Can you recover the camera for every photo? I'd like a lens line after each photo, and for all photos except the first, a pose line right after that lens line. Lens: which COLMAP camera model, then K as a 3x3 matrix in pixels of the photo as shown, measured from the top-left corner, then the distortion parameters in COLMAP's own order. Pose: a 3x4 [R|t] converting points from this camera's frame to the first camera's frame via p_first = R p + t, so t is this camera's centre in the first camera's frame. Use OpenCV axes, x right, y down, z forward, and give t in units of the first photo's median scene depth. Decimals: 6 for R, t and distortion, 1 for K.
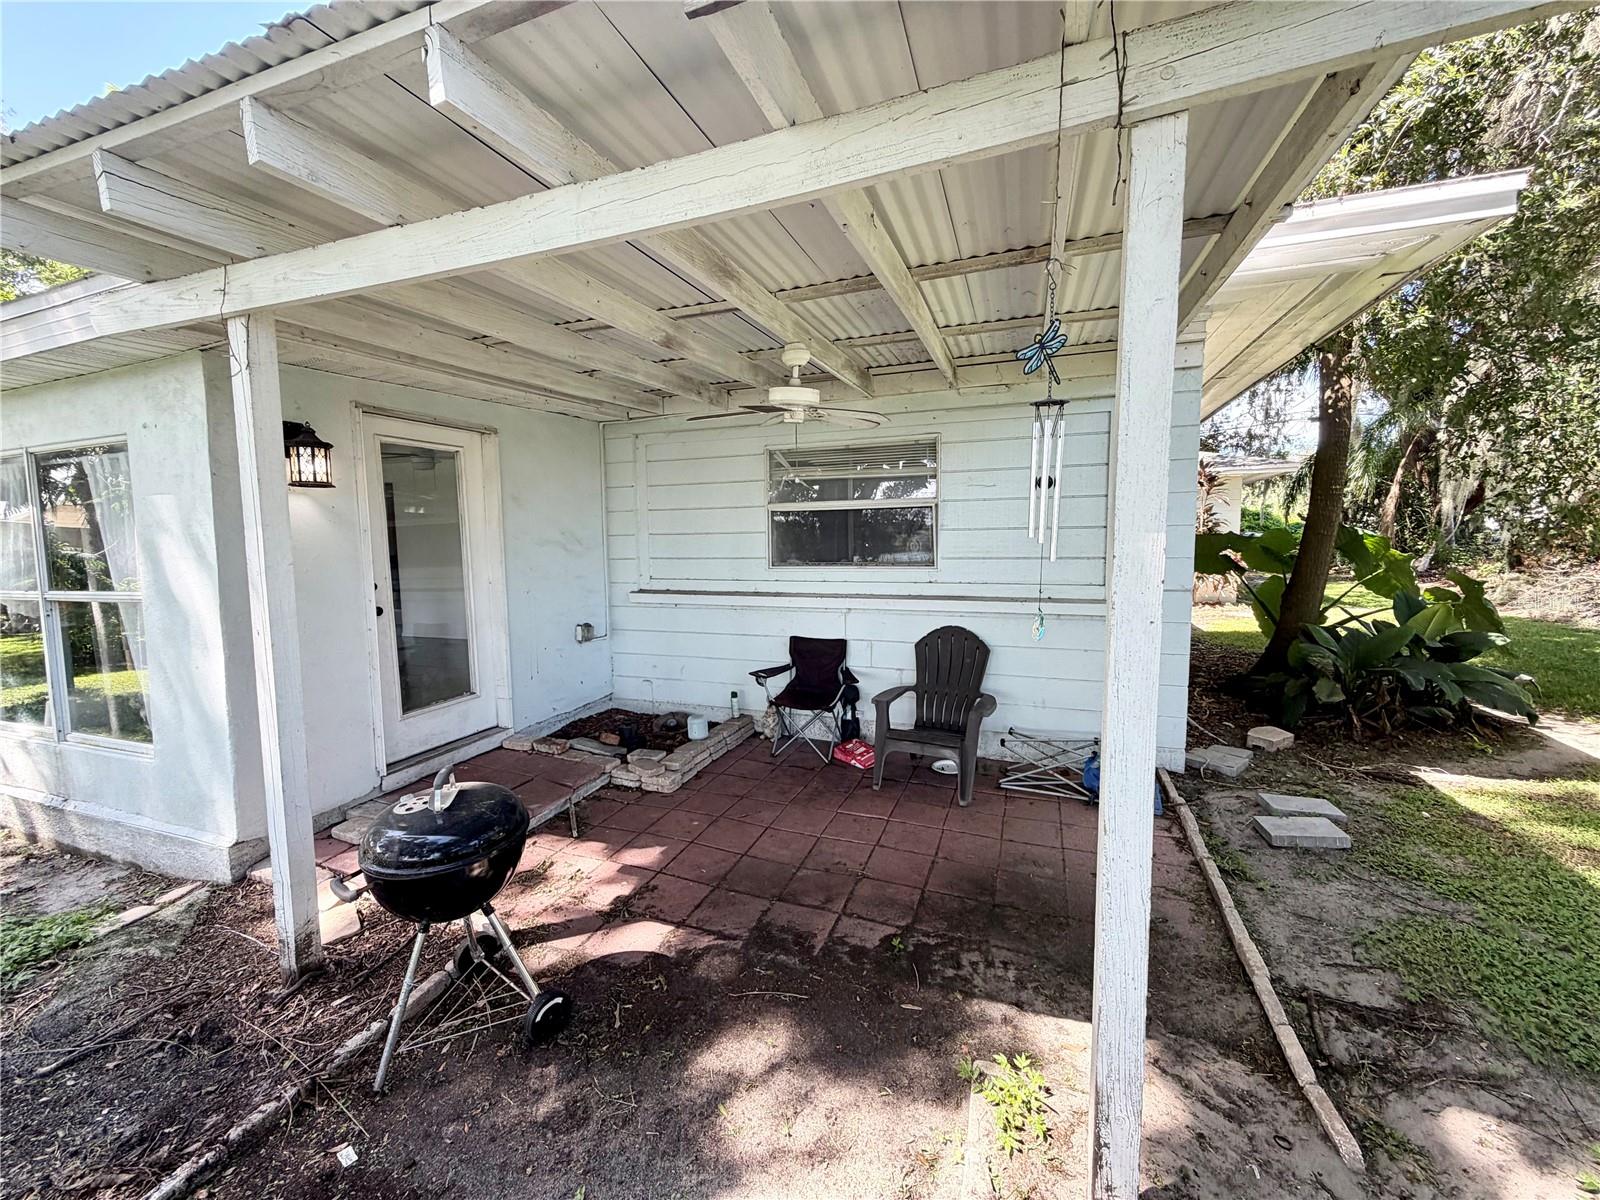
lens RADIAL K [[639.3, 0, 789.2], [0, 639.3, 592.6], [0, 0, 1]] dist [0.002839, -0.000915]
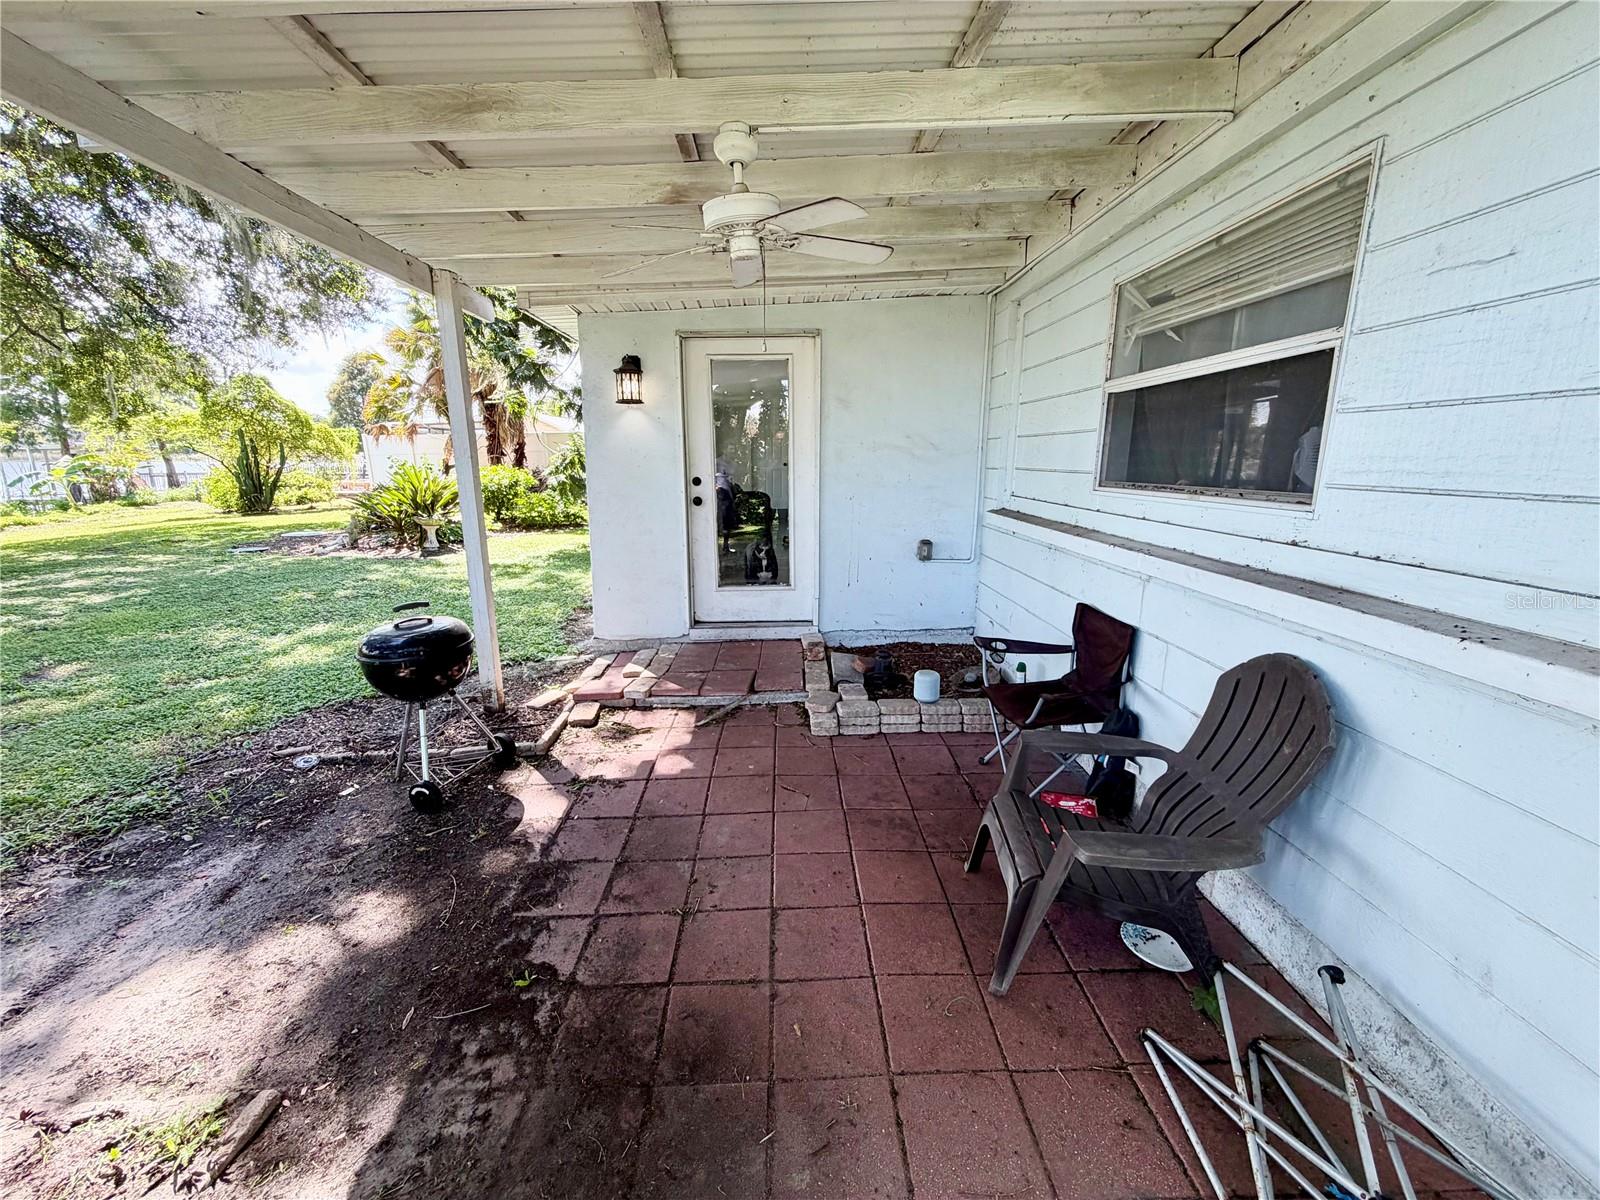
lens RADIAL K [[639.3, 0, 796.7], [0, 639.3, 594.1], [0, 0, 1]] dist [0.002839, -0.000915]
pose [[0.383412, 0.205348, -0.900460, 0.642803], [-0.078719, 0.978687, 0.189669, -0.049558], [0.920217, -0.001838, 0.391405, 0.725051]]
